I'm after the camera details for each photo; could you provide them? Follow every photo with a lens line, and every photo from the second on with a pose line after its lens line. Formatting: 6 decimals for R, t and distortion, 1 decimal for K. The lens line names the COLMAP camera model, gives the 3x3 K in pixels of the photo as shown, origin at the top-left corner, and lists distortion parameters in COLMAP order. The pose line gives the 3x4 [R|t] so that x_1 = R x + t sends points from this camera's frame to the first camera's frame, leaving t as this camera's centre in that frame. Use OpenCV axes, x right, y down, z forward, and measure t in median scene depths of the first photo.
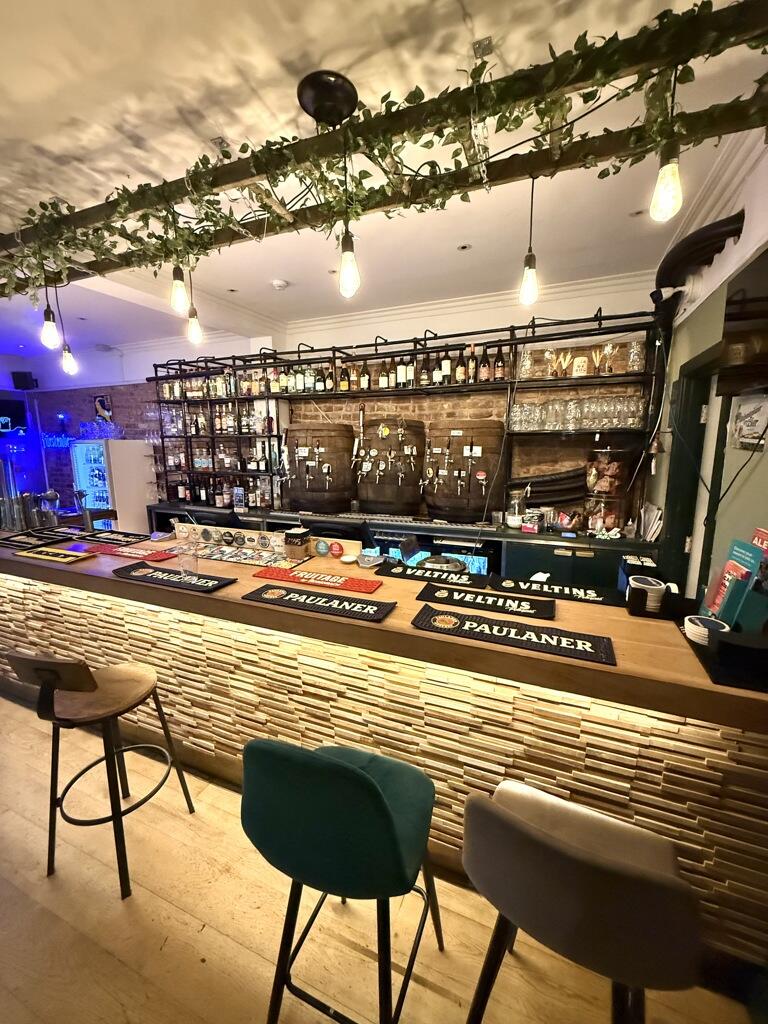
lens RADIAL K [[405.8, 0, 380.6], [0, 405.8, 510.4], [0, 0, 1]] dist [-0.000588, -0.000097]
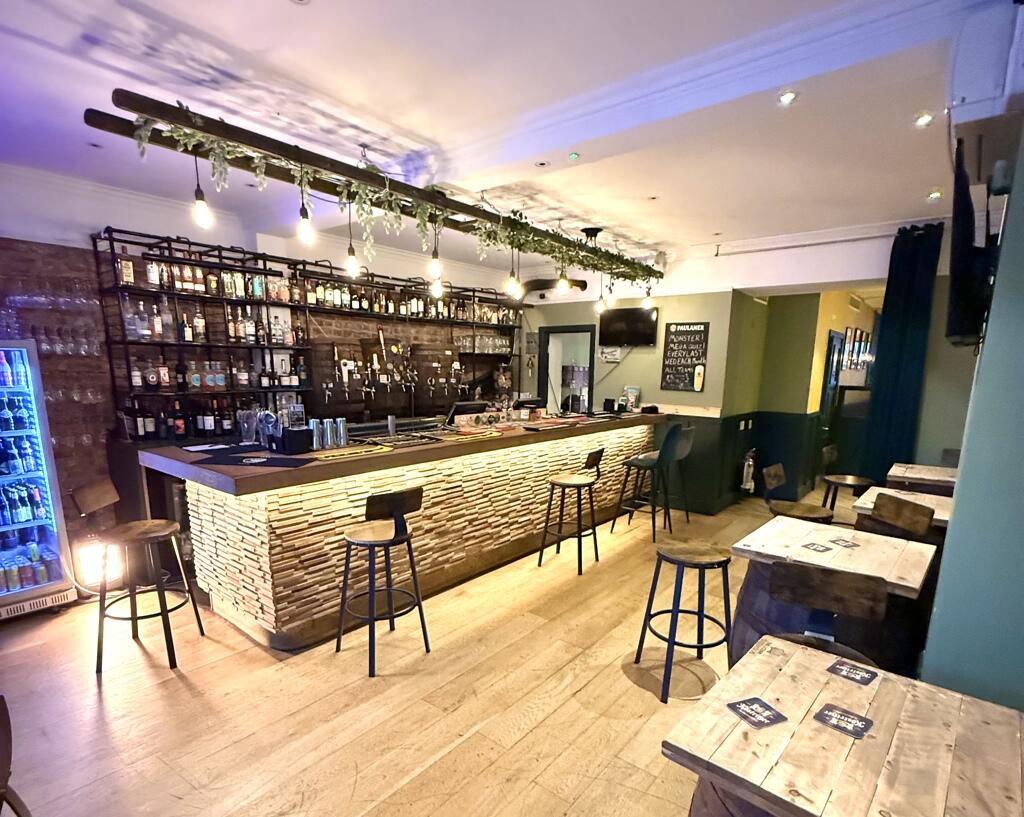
lens RADIAL K [[541.0, 0, 511.2], [0, 541.0, 476.8], [0, 0, 1]] dist [-0.000593, -0.000757]
pose [[0.287536, -0.183227, 0.940080, -1.495437], [0.150374, 0.977994, 0.144623, -0.001813], [-0.945891, 0.099780, 0.308761, 0.206413]]
